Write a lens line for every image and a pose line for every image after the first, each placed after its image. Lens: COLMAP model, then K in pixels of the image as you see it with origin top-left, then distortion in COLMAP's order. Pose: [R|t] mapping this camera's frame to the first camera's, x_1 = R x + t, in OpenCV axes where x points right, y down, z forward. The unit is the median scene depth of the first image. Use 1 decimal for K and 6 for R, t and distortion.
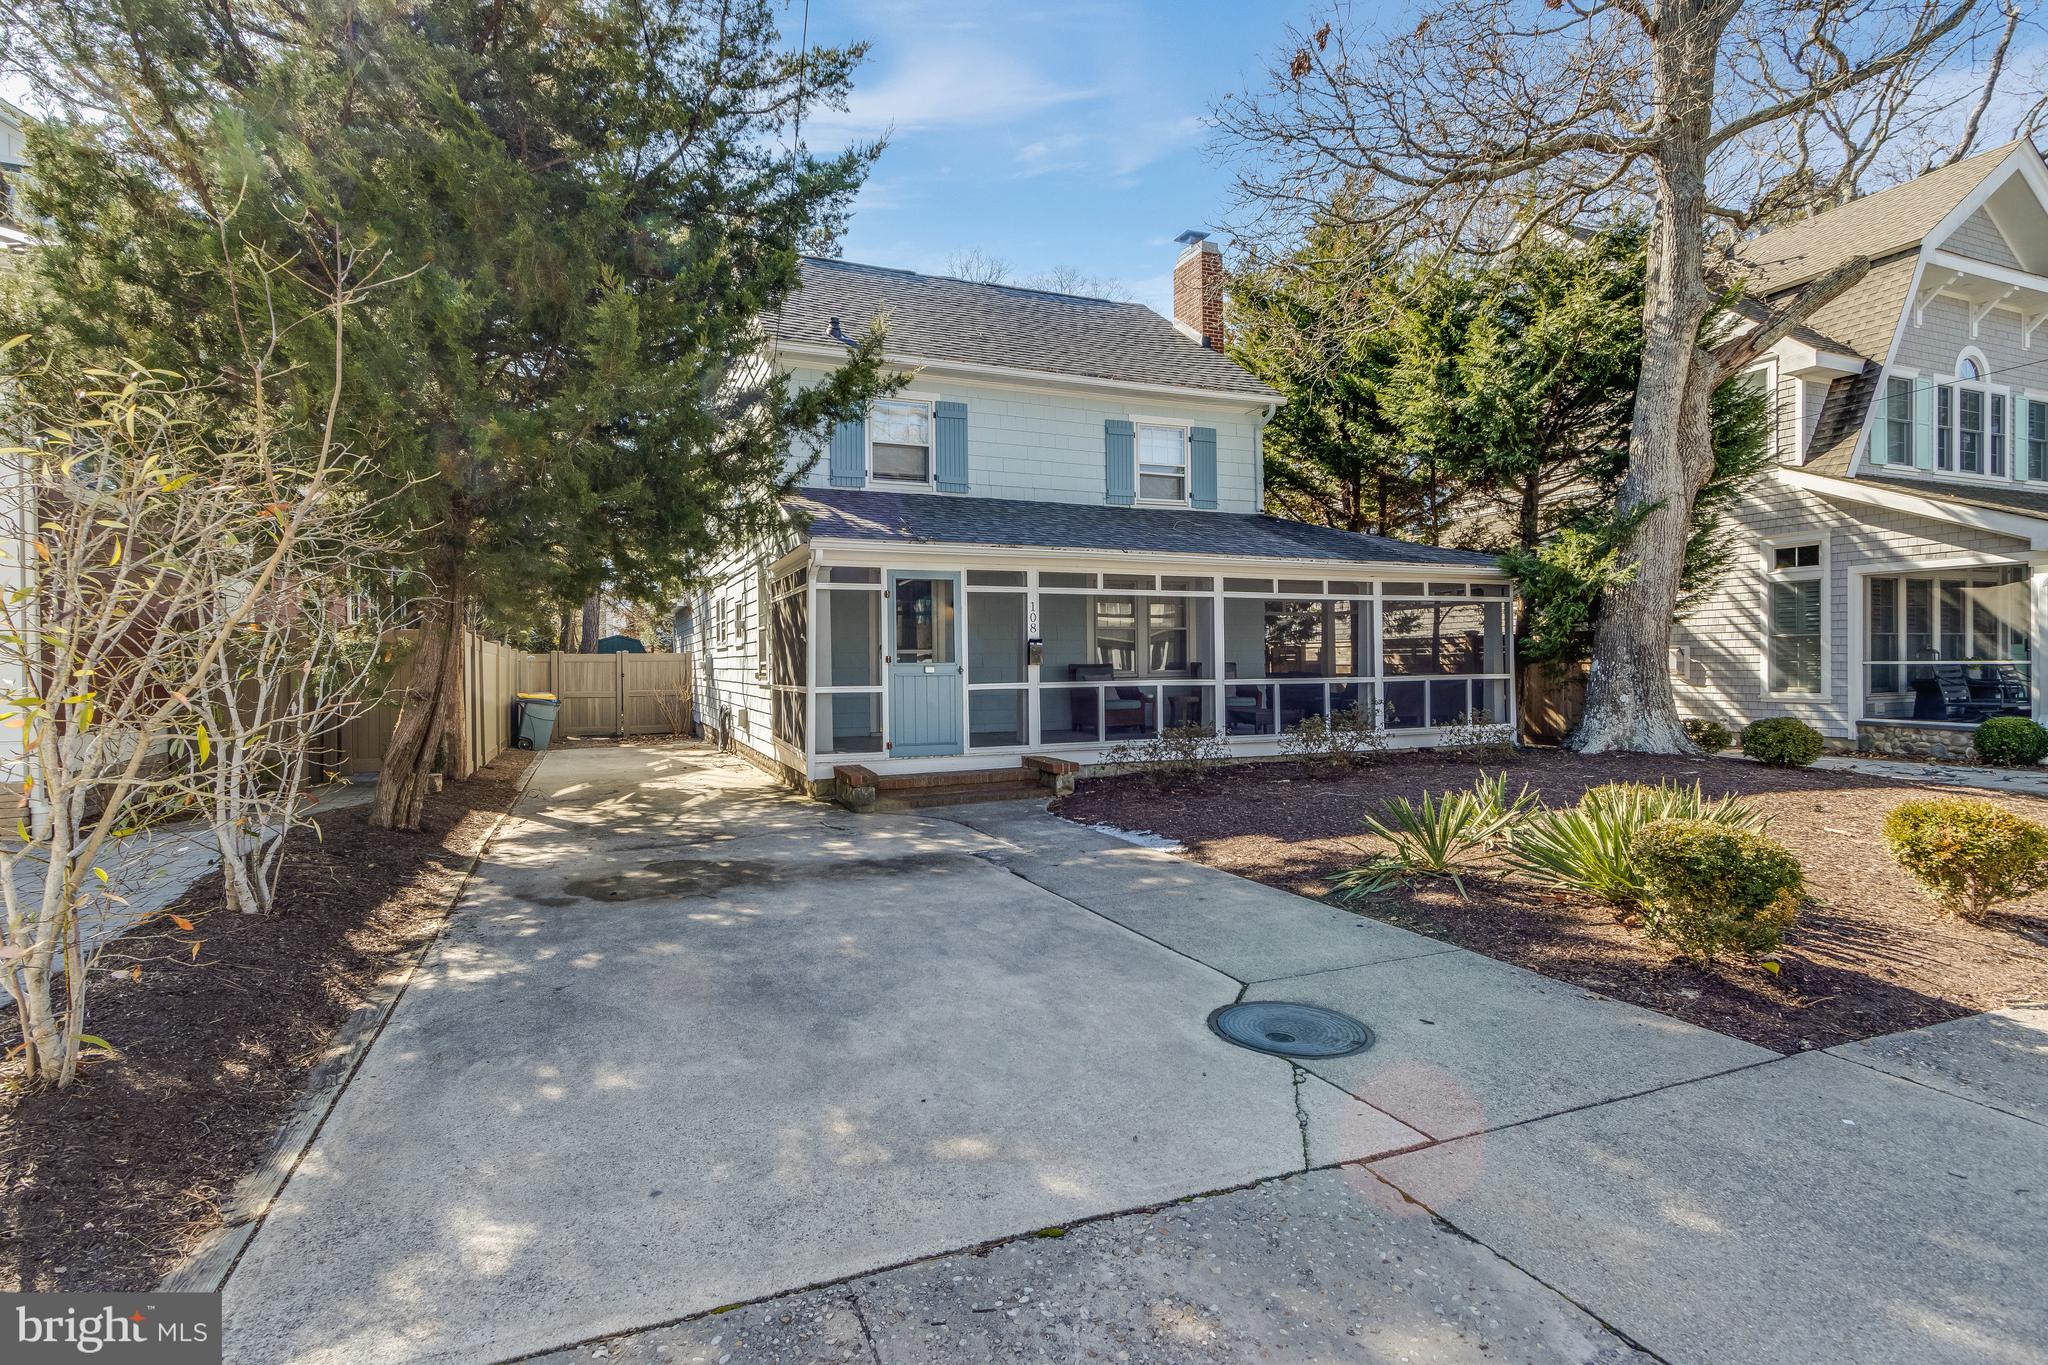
lens RADIAL K [[991.2, 0, 1010.4], [0, 991.2, 642.2], [0, 0, 1]] dist [0.015950, -0.009743]
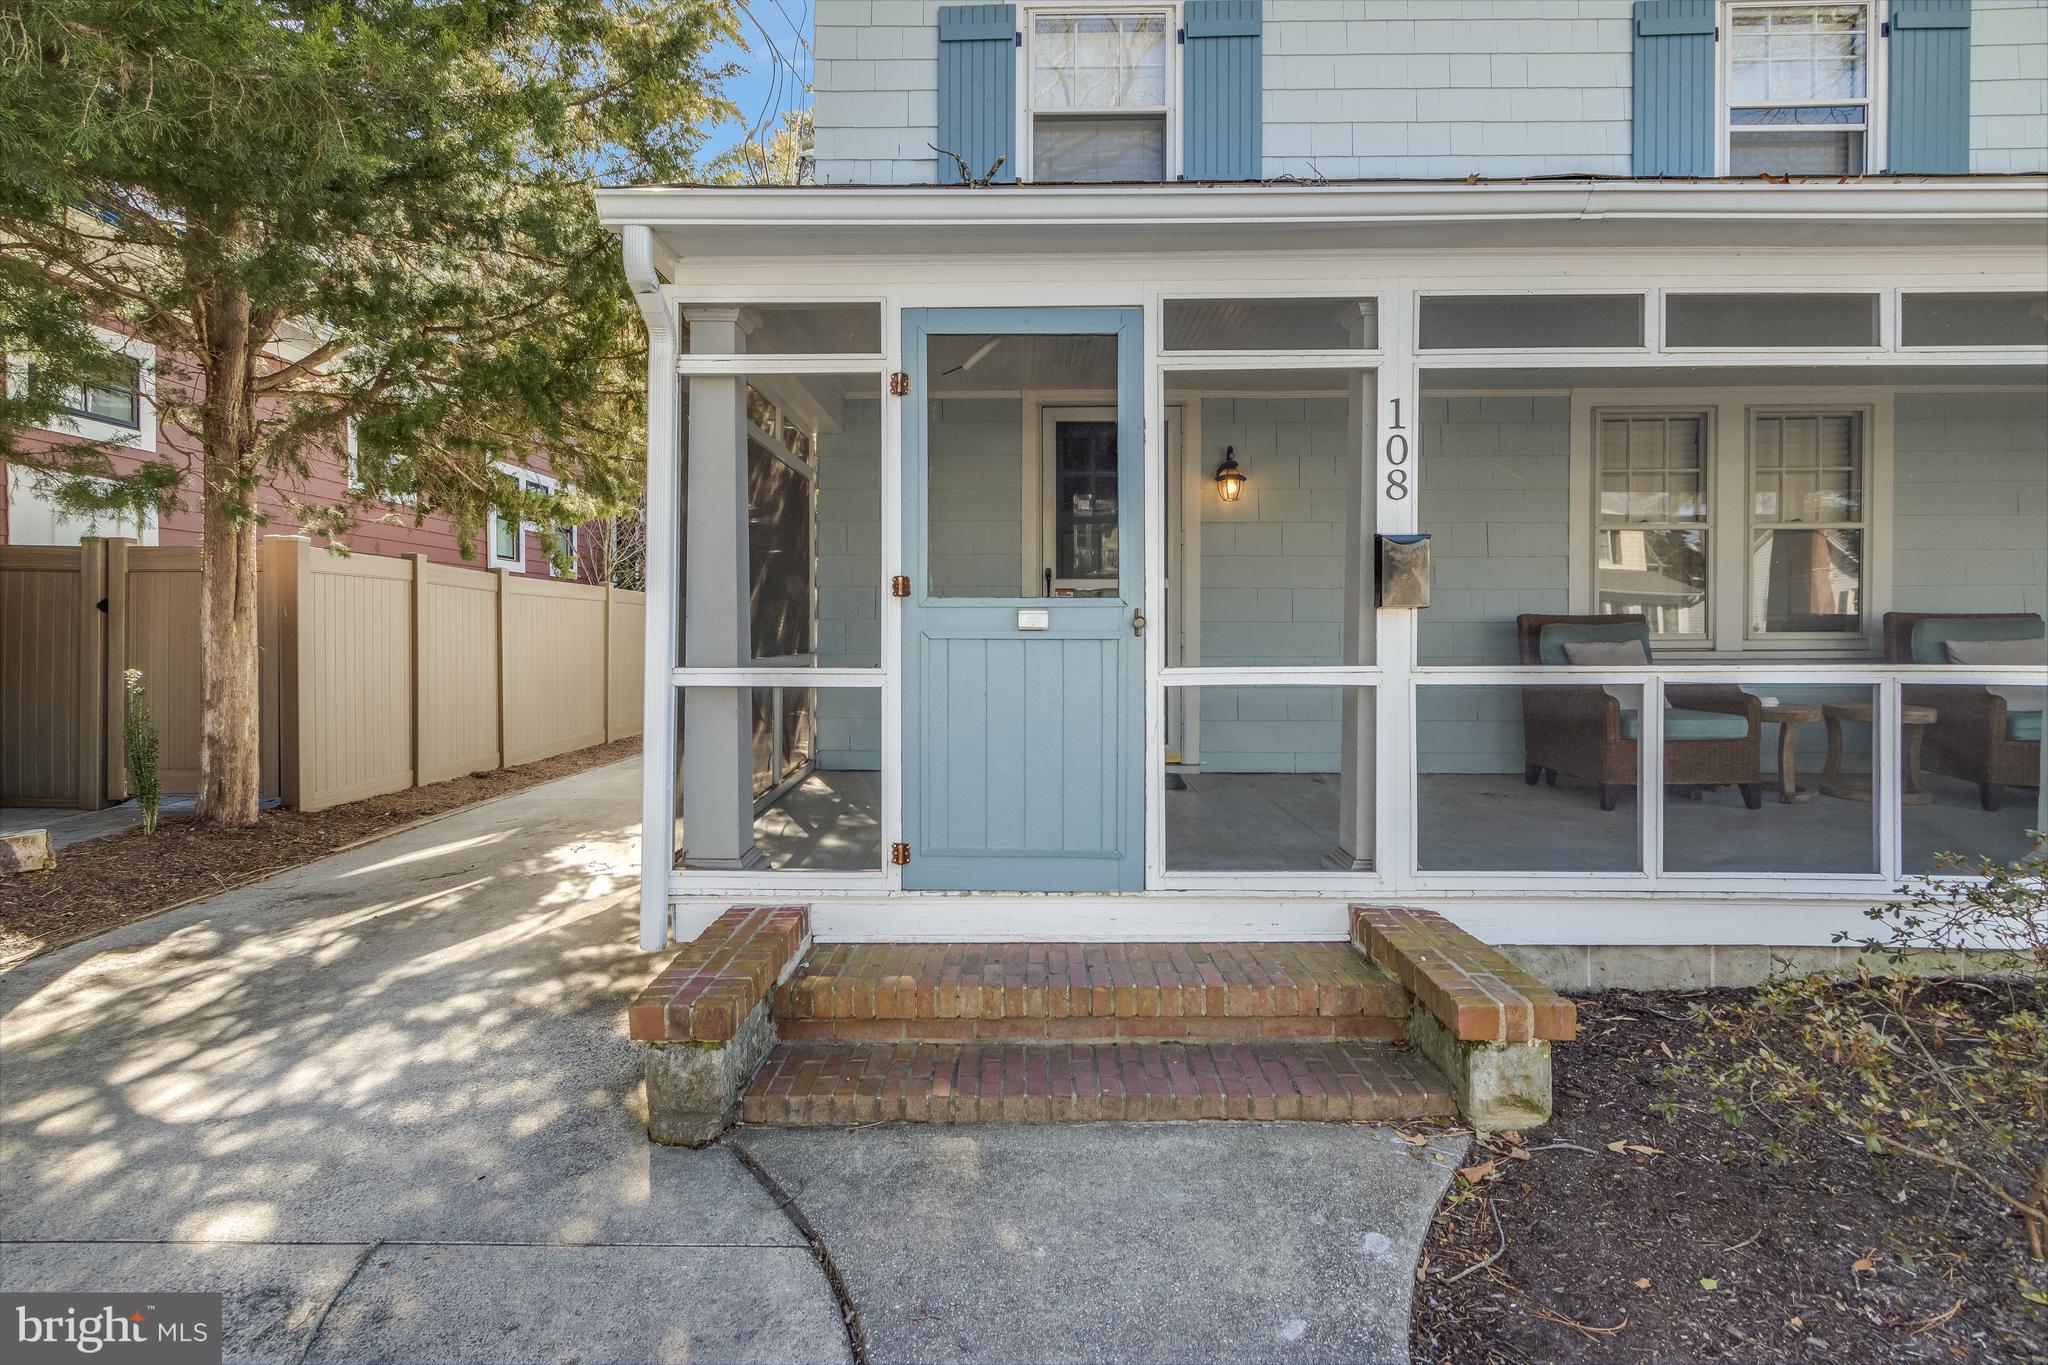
lens RADIAL K [[991.2, 0, 1010.4], [0, 991.2, 642.2], [0, 0, 1]] dist [0.015950, -0.009743]
pose [[0.919985, 0.015067, -0.391664, 0.034658], [-0.000385, 0.999295, 0.037538, 0.022226], [0.391954, -0.034383, 0.919342, 0.682940]]
